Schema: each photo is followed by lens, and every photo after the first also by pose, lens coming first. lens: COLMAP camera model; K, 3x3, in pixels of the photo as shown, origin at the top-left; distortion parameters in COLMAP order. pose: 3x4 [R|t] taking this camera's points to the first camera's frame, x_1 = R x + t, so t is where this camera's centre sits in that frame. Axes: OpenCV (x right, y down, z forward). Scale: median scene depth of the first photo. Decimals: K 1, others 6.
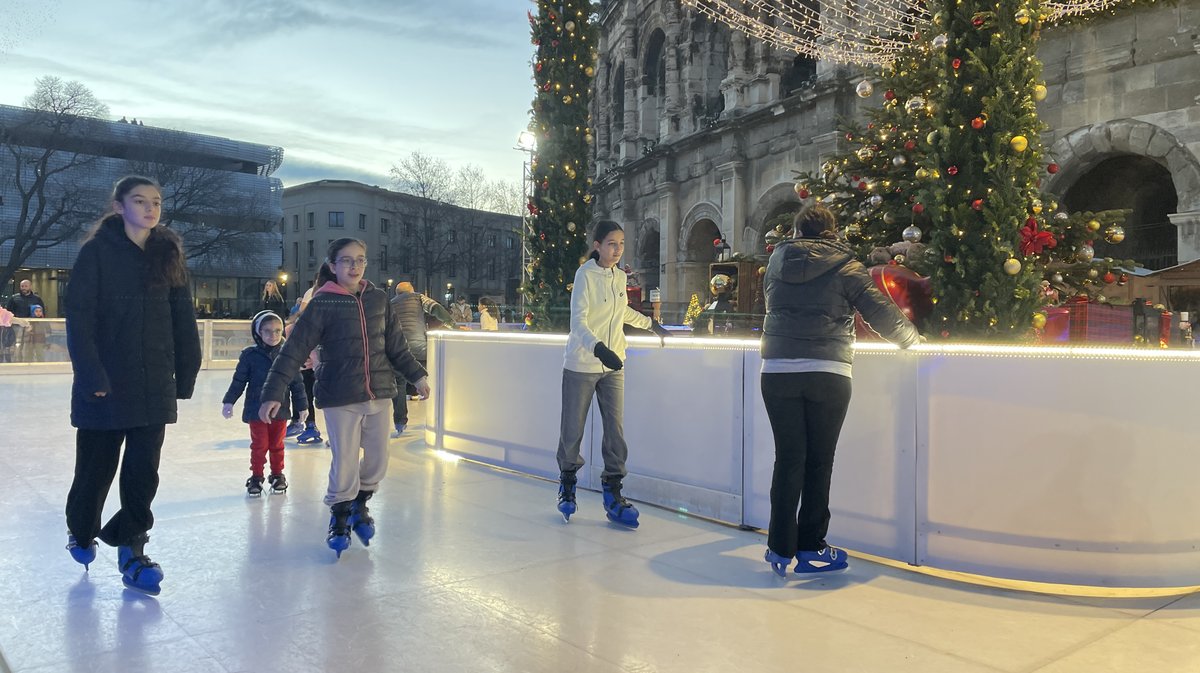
lens RADIAL K [[907.1, 0, 612.2], [0, 907.1, 309.1], [0, 0, 1]] dist [0.059615, -0.044865]
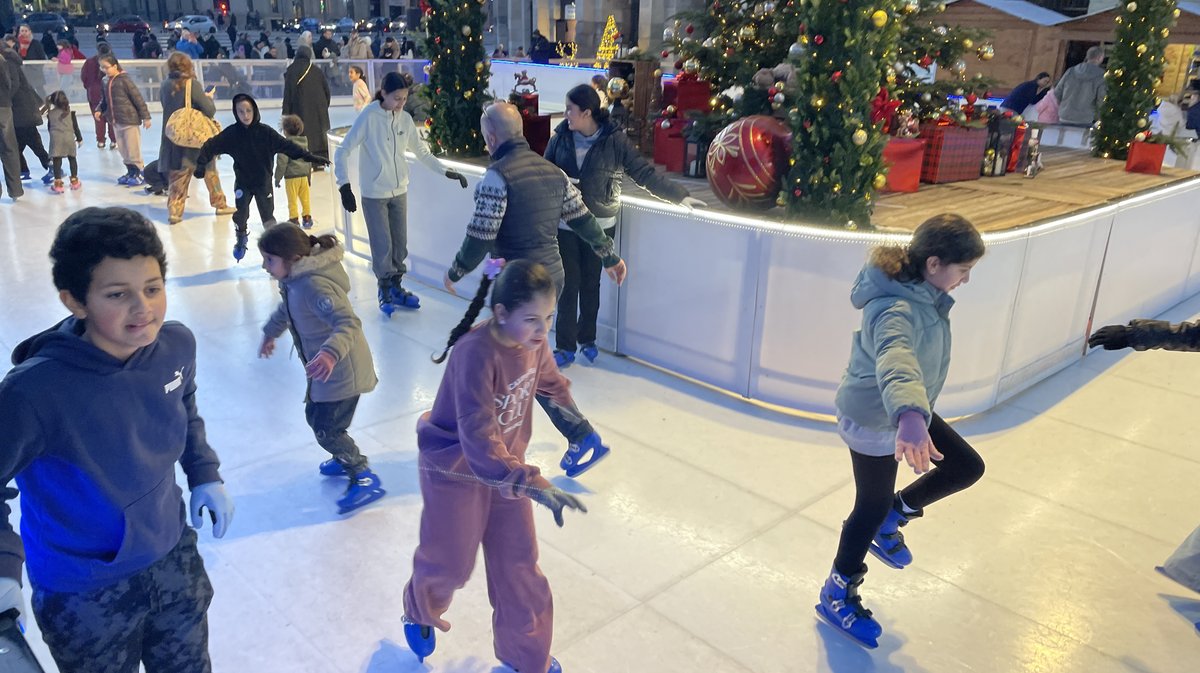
lens RADIAL K [[907.1, 0, 601.8], [0, 907.1, 341.4], [0, 0, 1]] dist [0.059615, -0.044865]
pose [[0.997011, -0.011112, 0.076463, 0.035841], [-0.015568, 0.940417, 0.339665, -0.180924], [-0.075681, -0.339840, 0.937433, -0.098373]]
